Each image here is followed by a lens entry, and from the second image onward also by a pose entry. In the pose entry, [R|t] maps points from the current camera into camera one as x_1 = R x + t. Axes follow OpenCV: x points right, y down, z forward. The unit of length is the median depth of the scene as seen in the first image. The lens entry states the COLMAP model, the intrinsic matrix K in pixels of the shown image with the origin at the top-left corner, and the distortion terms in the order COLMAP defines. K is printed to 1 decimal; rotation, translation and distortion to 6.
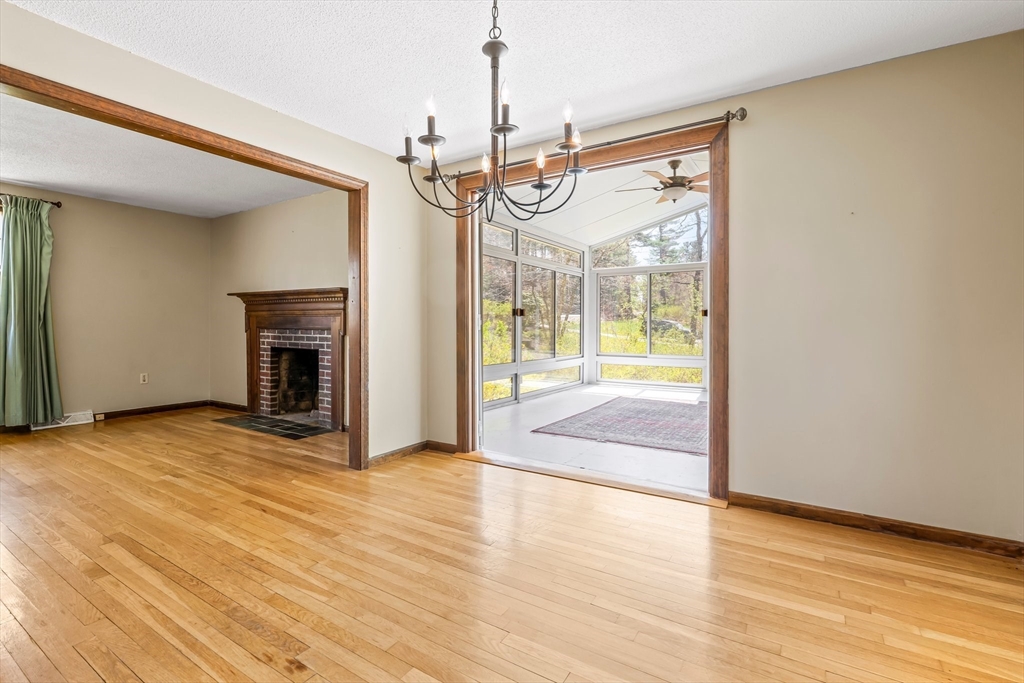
lens RADIAL K [[472.1, 0, 512.9], [0, 472.1, 330.4], [0, 0, 1]] dist [0.000316, 0.000423]
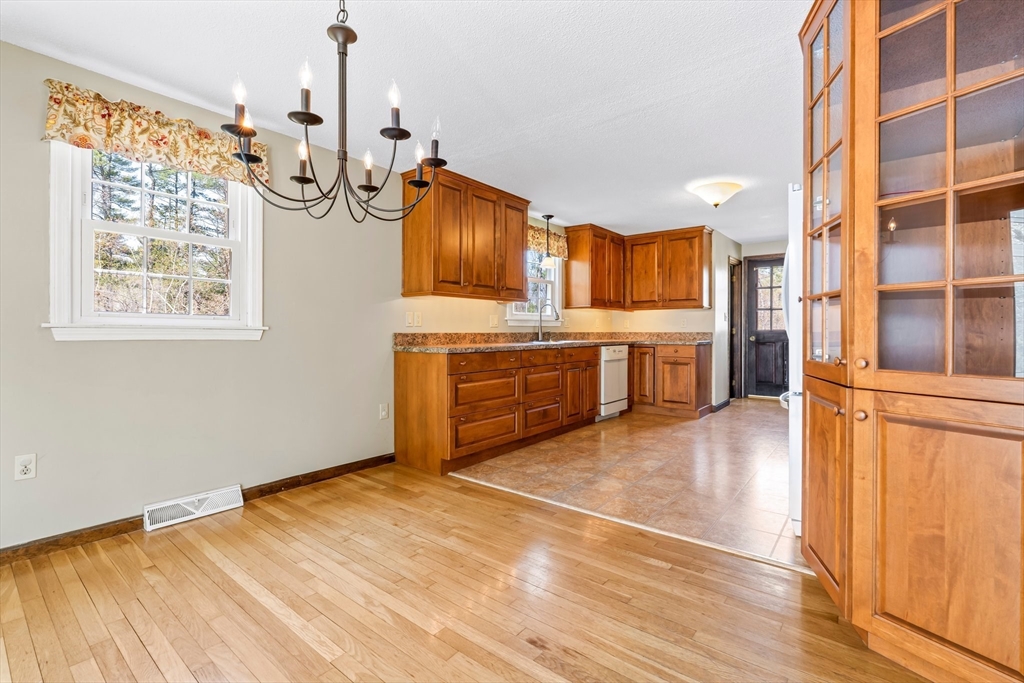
lens RADIAL K [[456.3, 0, 514.3], [0, 456.3, 332.2], [0, 0, 1]] dist [-0.003799, -0.000283]
pose [[-0.994086, -0.002030, 0.108573, -0.439695], [-0.000296, 0.999872, 0.015990, -0.027154], [-0.108591, 0.015863, -0.993960, 1.736267]]
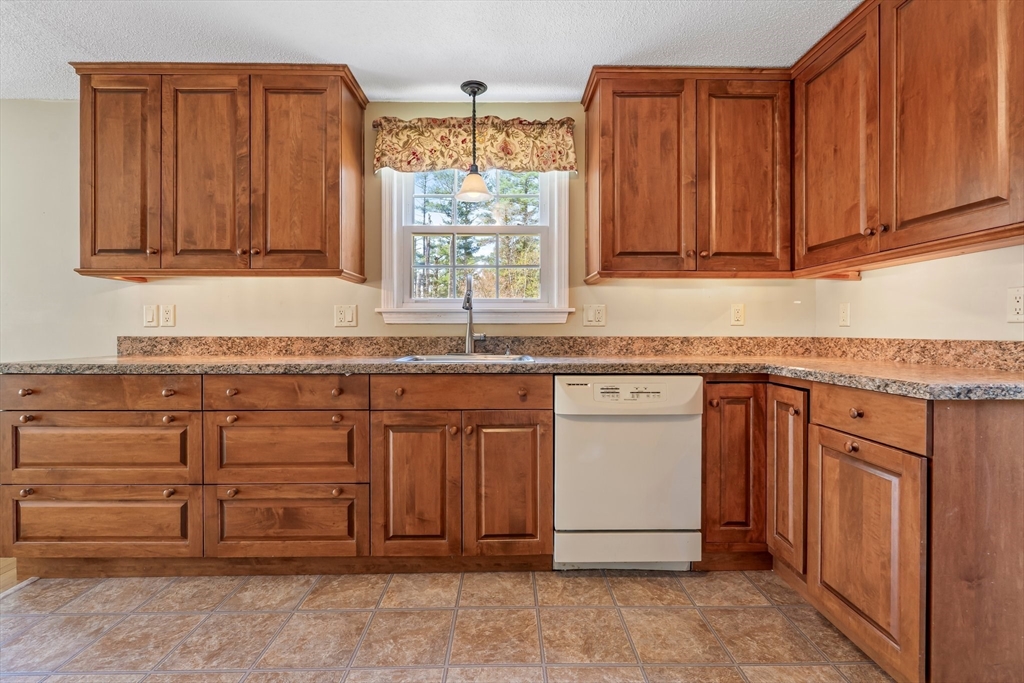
lens RADIAL K [[472.1, 0, 512.9], [0, 472.1, 330.4], [0, 0, 1]] dist [0.000316, 0.000423]
pose [[-0.544874, -0.000602, 0.838517, -1.600768], [0.008971, 0.999938, 0.006548, -0.006323], [-0.838470, 0.011090, -0.544835, -0.563835]]
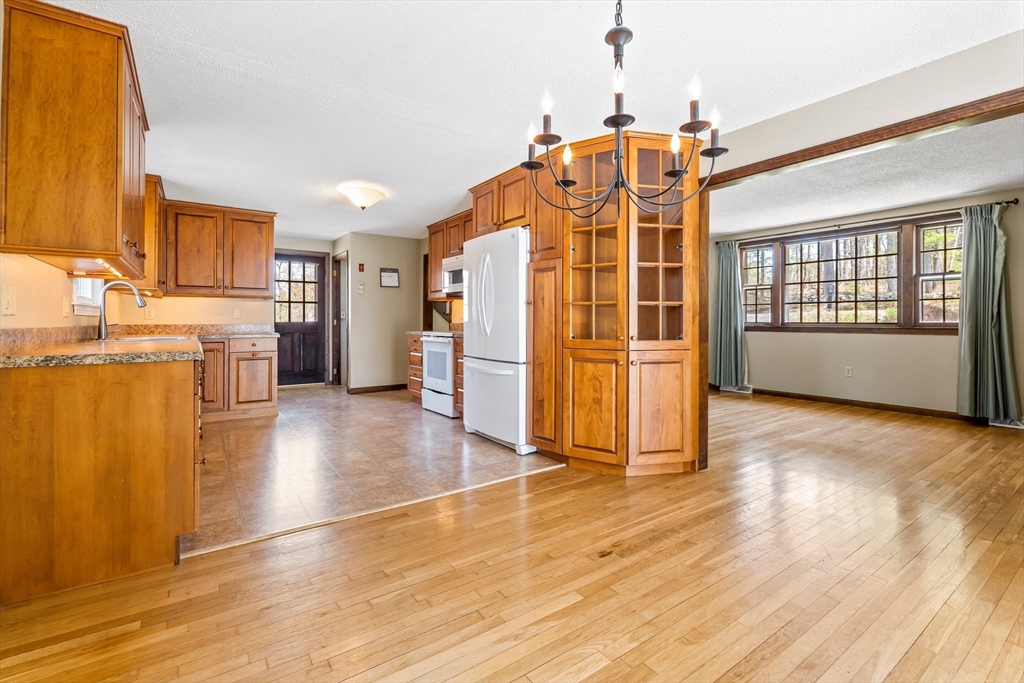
lens RADIAL K [[461.4, 0, 518.0], [0, 461.4, 320.5], [0, 0, 1]] dist [-0.001395, 0.000007]
pose [[-0.382933, -0.003916, -0.923768, 0.840058], [-0.011380, 0.999935, 0.000478, -0.020085], [0.923706, 0.010695, -0.382952, 1.097032]]
